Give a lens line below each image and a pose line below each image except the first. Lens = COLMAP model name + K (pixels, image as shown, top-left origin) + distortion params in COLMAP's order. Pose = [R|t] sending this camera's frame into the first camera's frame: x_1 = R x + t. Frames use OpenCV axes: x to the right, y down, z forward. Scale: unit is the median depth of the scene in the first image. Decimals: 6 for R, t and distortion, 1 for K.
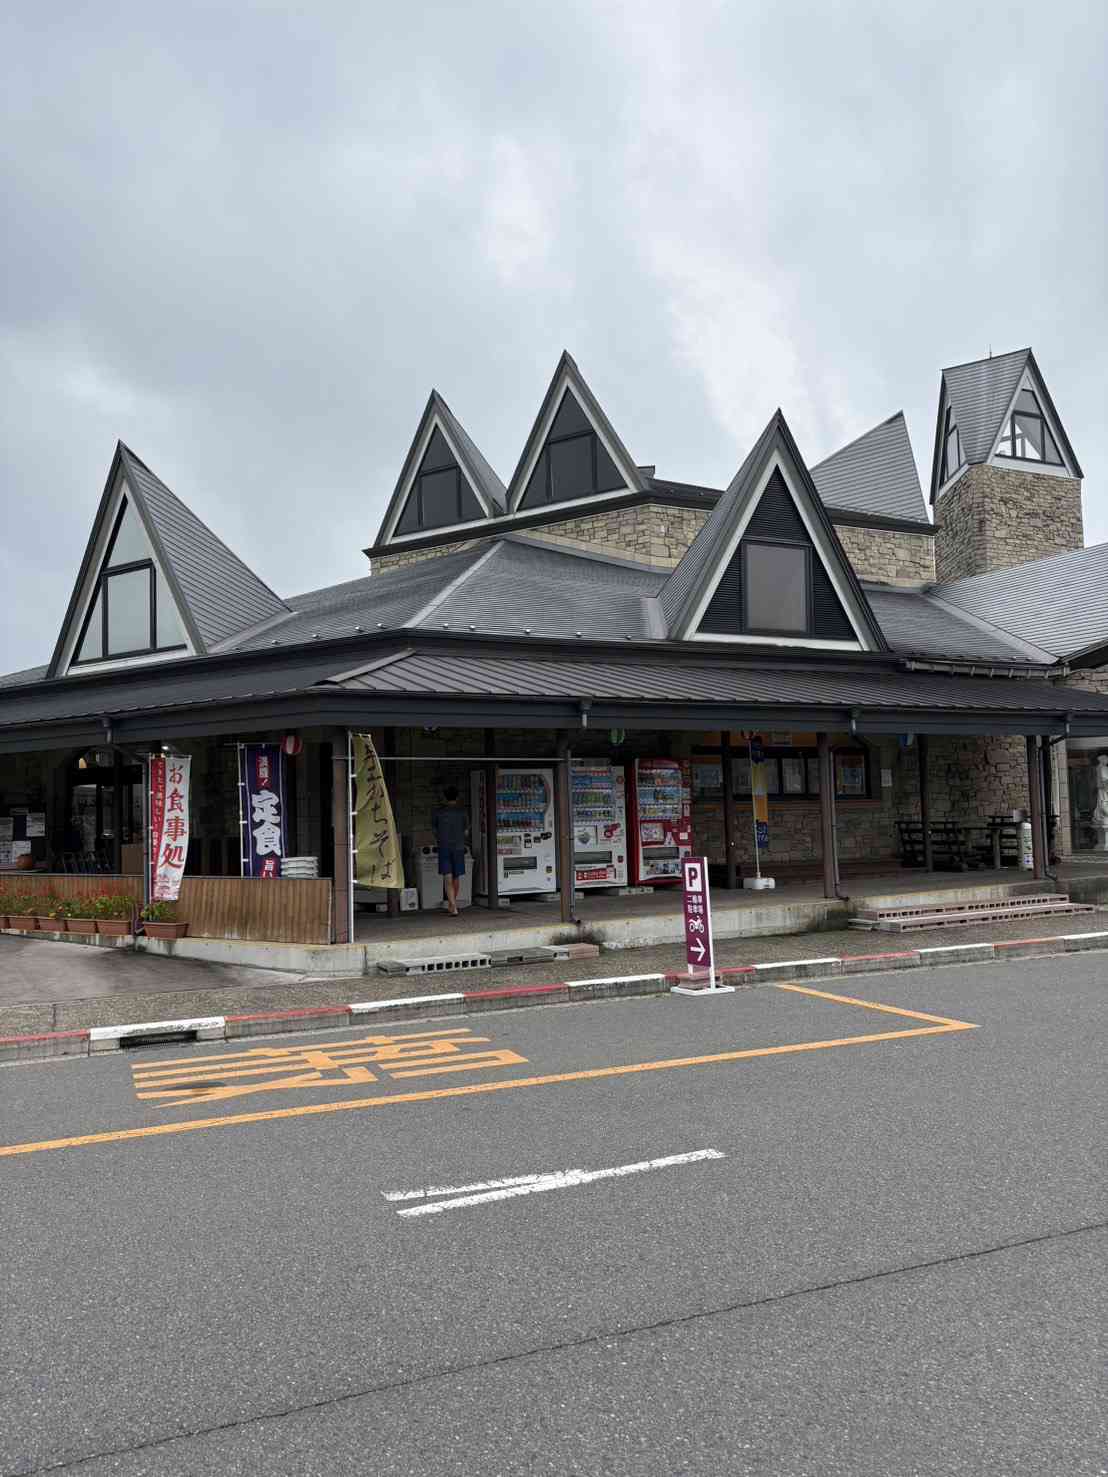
lens RADIAL K [[1100.0, 0, 553.1], [0, 1100.0, 760.0], [0, 0, 1]] dist [0.004618, -0.000354]
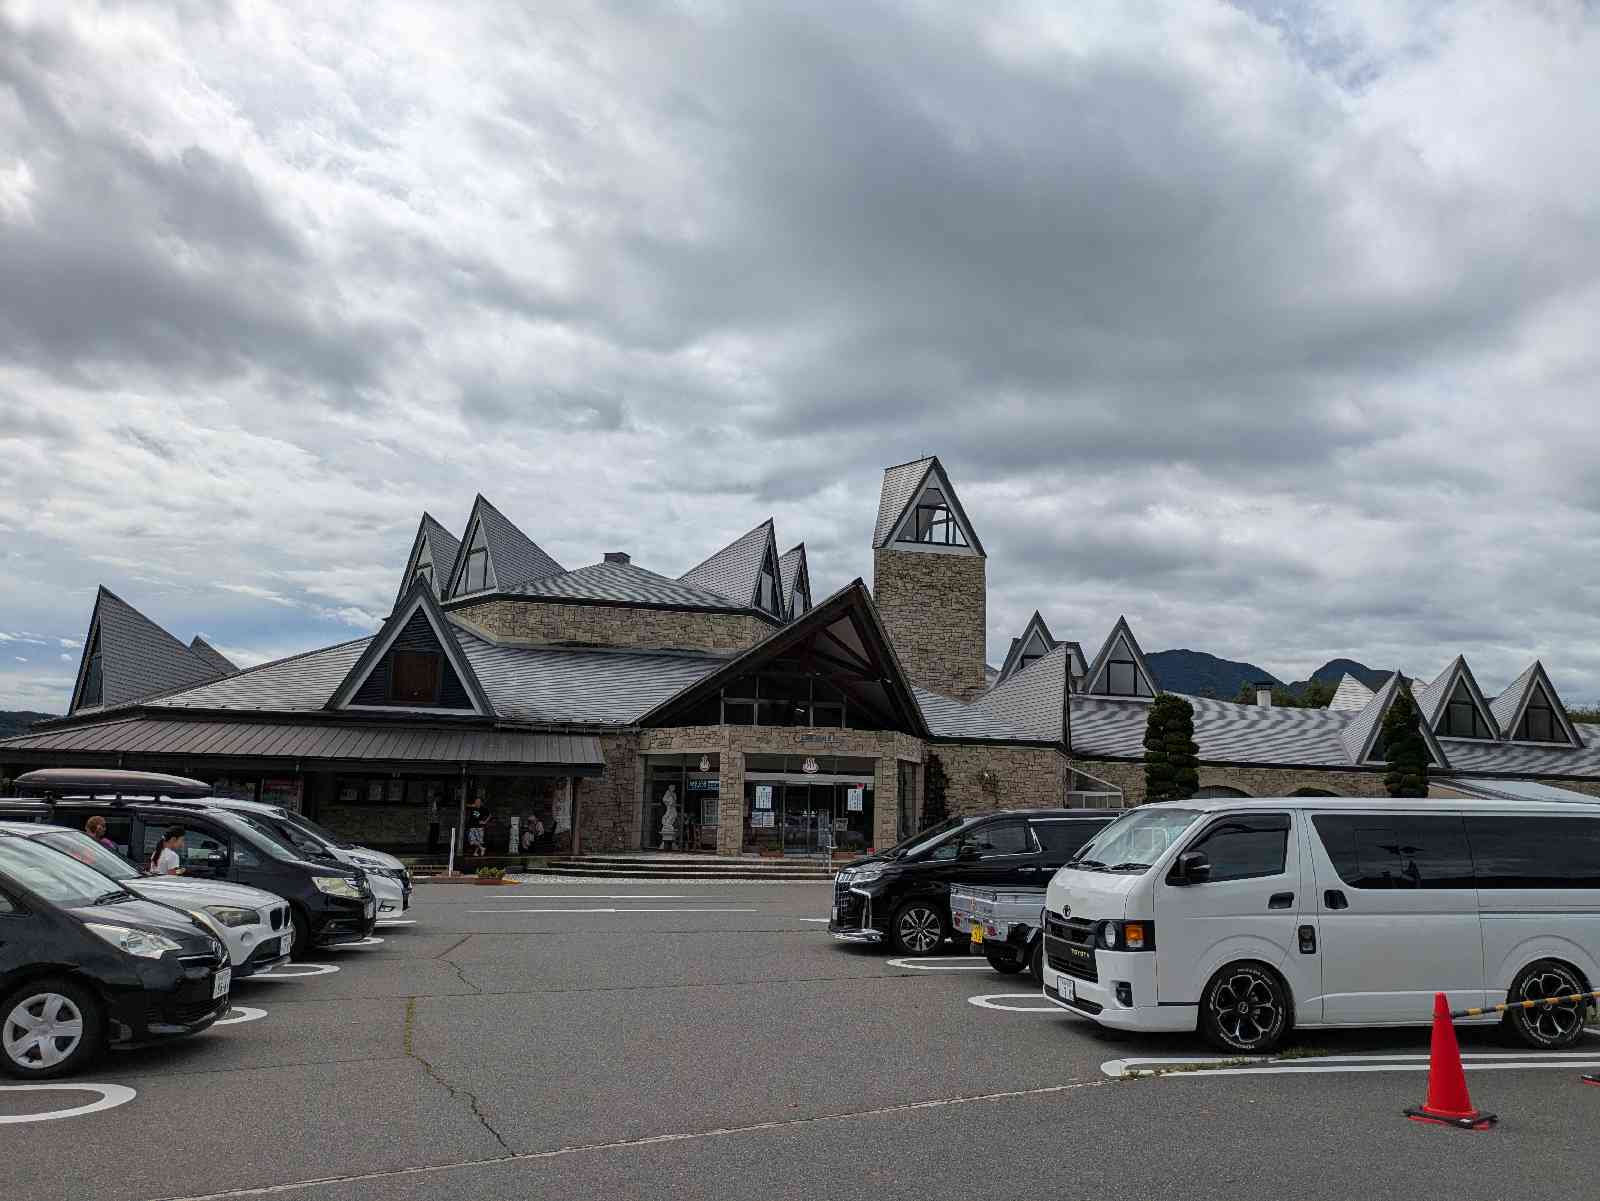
lens RADIAL K [[1191.6, 0, 851.1], [0, 1191.6, 601.7], [0, 0, 1]] dist [0.004618, -0.000354]
pose [[0.985068, 0.011632, -0.171772, 0.590651], [-0.033379, 0.991688, -0.124264, -0.033958], [0.168899, 0.128142, 0.977268, -0.349457]]
